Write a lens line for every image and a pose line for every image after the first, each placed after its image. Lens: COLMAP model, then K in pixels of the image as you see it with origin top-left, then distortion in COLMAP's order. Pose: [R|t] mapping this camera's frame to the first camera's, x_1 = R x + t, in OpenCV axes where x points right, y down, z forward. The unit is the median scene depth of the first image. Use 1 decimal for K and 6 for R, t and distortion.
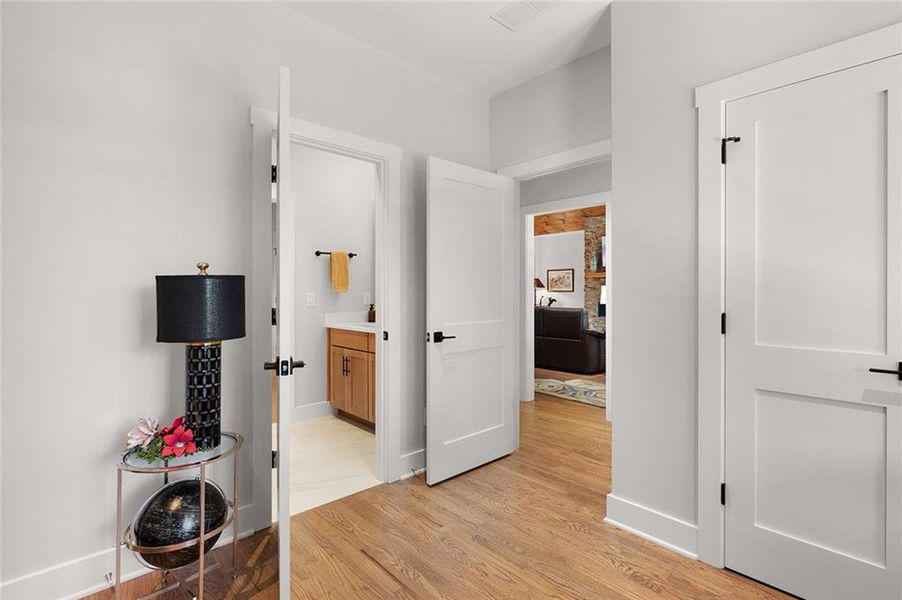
lens RADIAL K [[429.4, 0, 451.0], [0, 429.4, 294.6], [0, 0, 1]] dist [-0.005520, 0.000182]
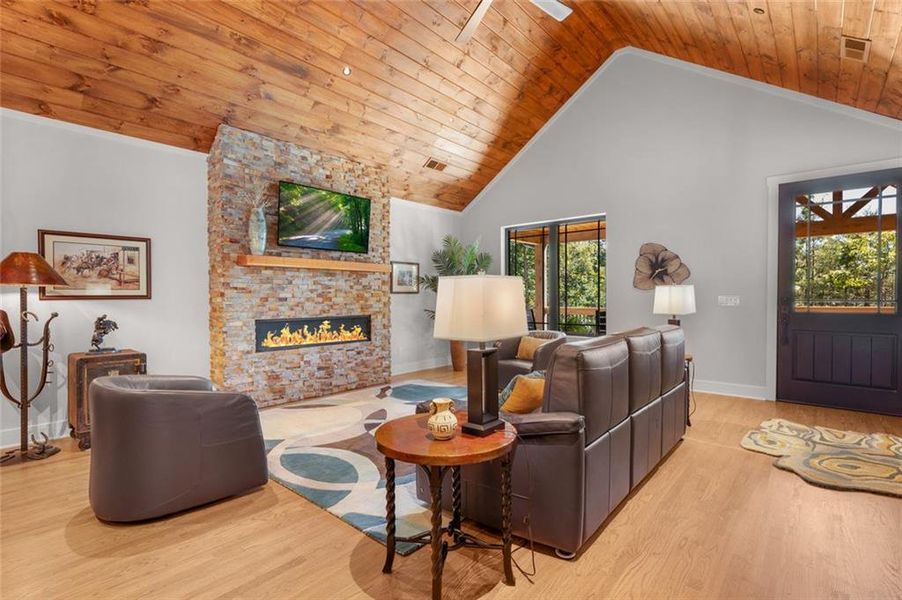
lens RADIAL K [[429.4, 0, 454.7], [0, 429.4, 292.8], [0, 0, 1]] dist [-0.005520, 0.000182]
pose [[-0.132673, -0.004409, 0.991150, -0.123391], [0.010495, 0.999928, 0.005853, -0.011135], [-0.991104, 0.011179, -0.132617, 0.776565]]
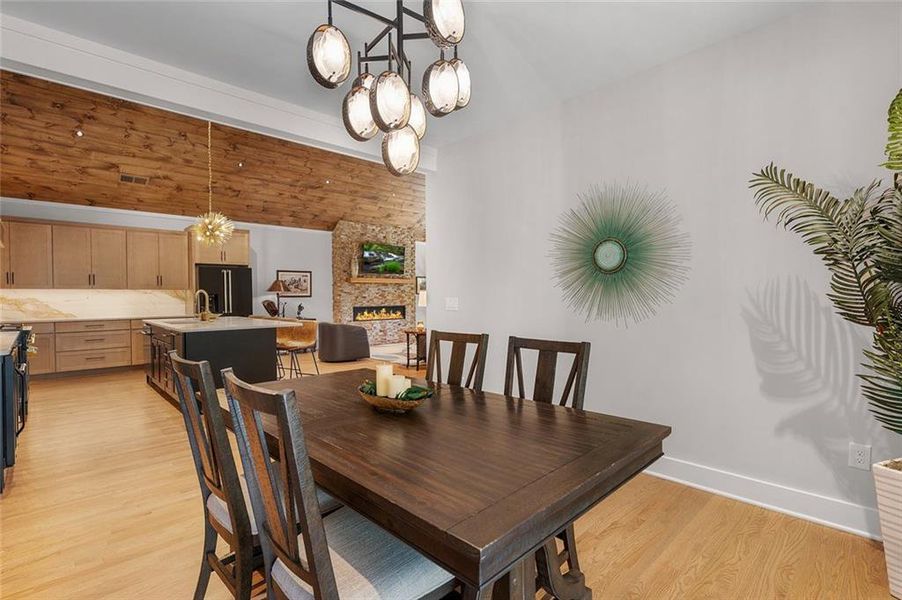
lens RADIAL K [[429.4, 0, 449.0], [0, 429.4, 295.6], [0, 0, 1]] dist [-0.005520, 0.000182]
pose [[-0.033996, -0.011130, 0.999360, -0.597606], [0.012618, 0.999854, 0.011564, -0.016219], [-0.999342, 0.013003, -0.033850, 0.740543]]
